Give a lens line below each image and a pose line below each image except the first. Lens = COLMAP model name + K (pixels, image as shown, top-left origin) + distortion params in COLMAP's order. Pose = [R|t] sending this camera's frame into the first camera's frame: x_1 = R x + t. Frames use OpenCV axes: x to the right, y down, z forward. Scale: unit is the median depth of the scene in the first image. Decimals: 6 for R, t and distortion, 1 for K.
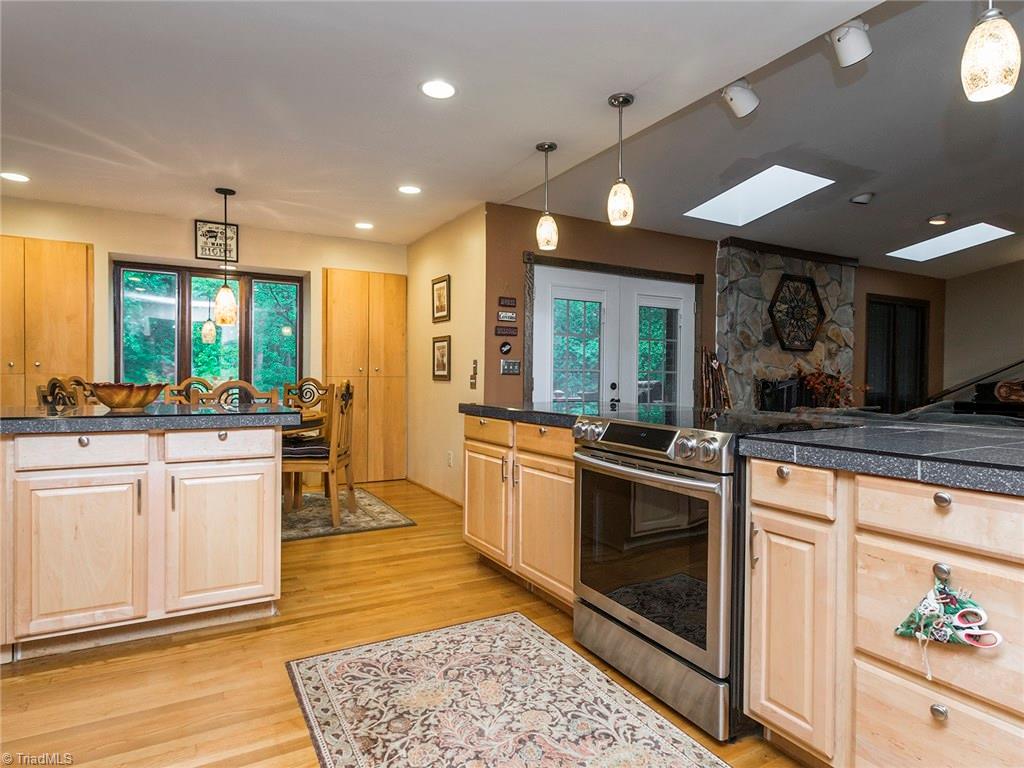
lens RADIAL K [[567.6, 0, 512.8], [0, 567.6, 379.8], [0, 0, 1]] dist [0.000715, 0.000554]
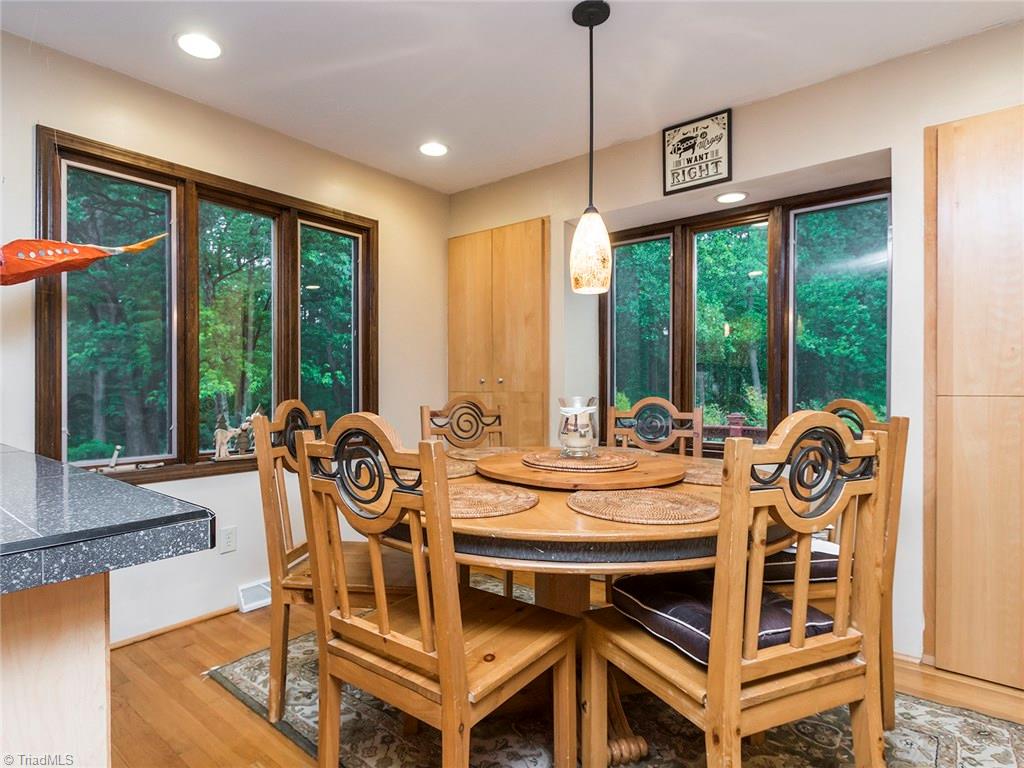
lens RADIAL K [[567.6, 0, 489.2], [0, 567.6, 384.2], [0, 0, 1]] dist [0.000715, 0.000554]
pose [[0.347825, -0.014059, -0.937454, -0.069920], [-0.006002, 0.999834, -0.017222, -0.005834], [0.937540, 0.011617, 0.347682, 0.610555]]
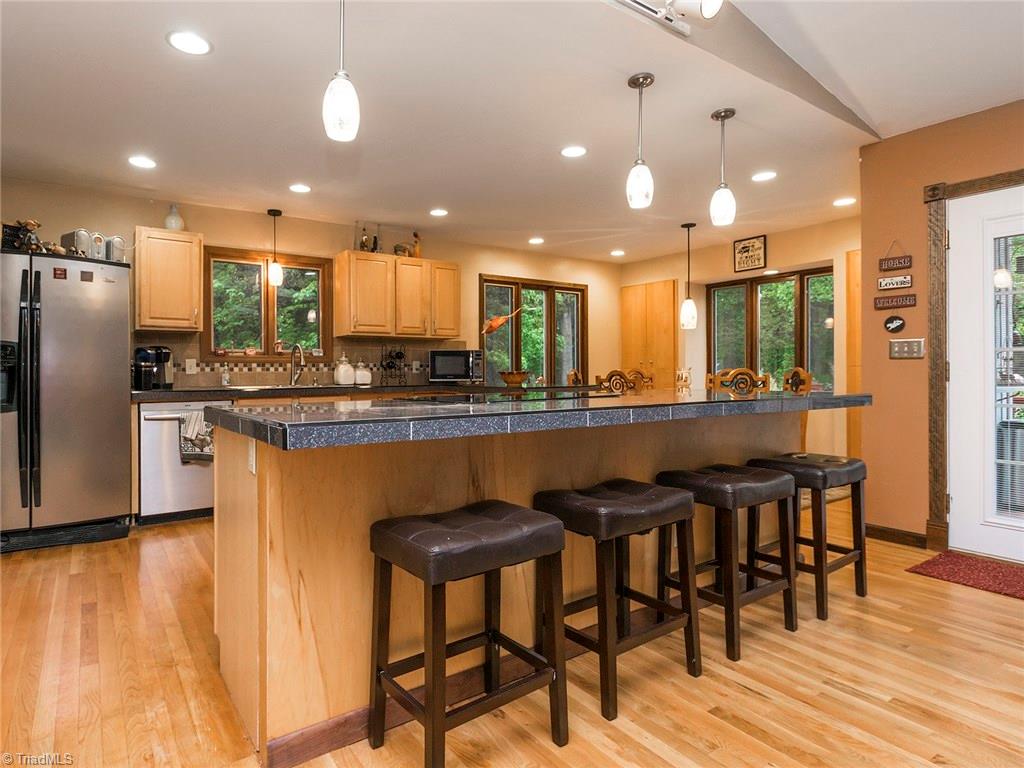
lens RADIAL K [[567.6, 0, 451.6], [0, 567.6, 371.2], [0, 0, 1]] dist [0.000715, 0.000554]
pose [[0.048376, -0.010641, -0.998773, 0.624164], [-0.004915, 0.999929, -0.010891, 0.016183], [0.998817, 0.005435, 0.048320, 0.319069]]
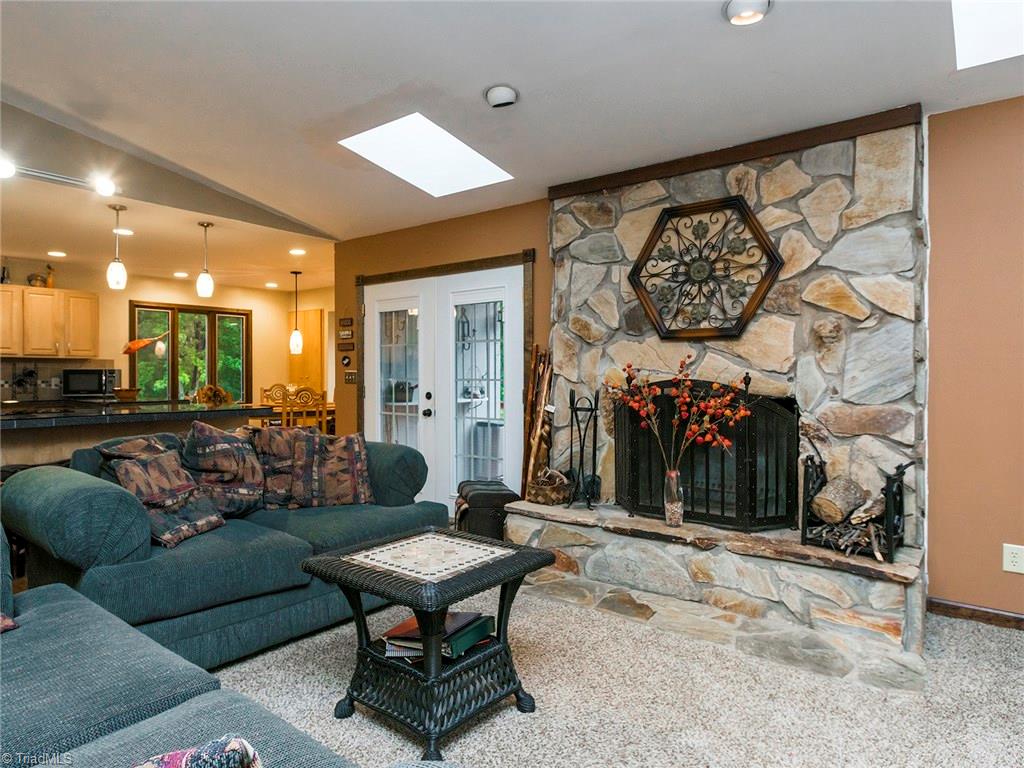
lens RADIAL K [[622.6, 0, 488.6], [0, 622.6, 379.1], [0, 0, 1]] dist [-0.017241, -0.004299]
pose [[0.374966, -0.003033, -0.927033, 1.130372], [-0.005333, 0.999971, -0.005428, -0.010927], [0.927023, 0.006979, 0.374939, 0.682599]]
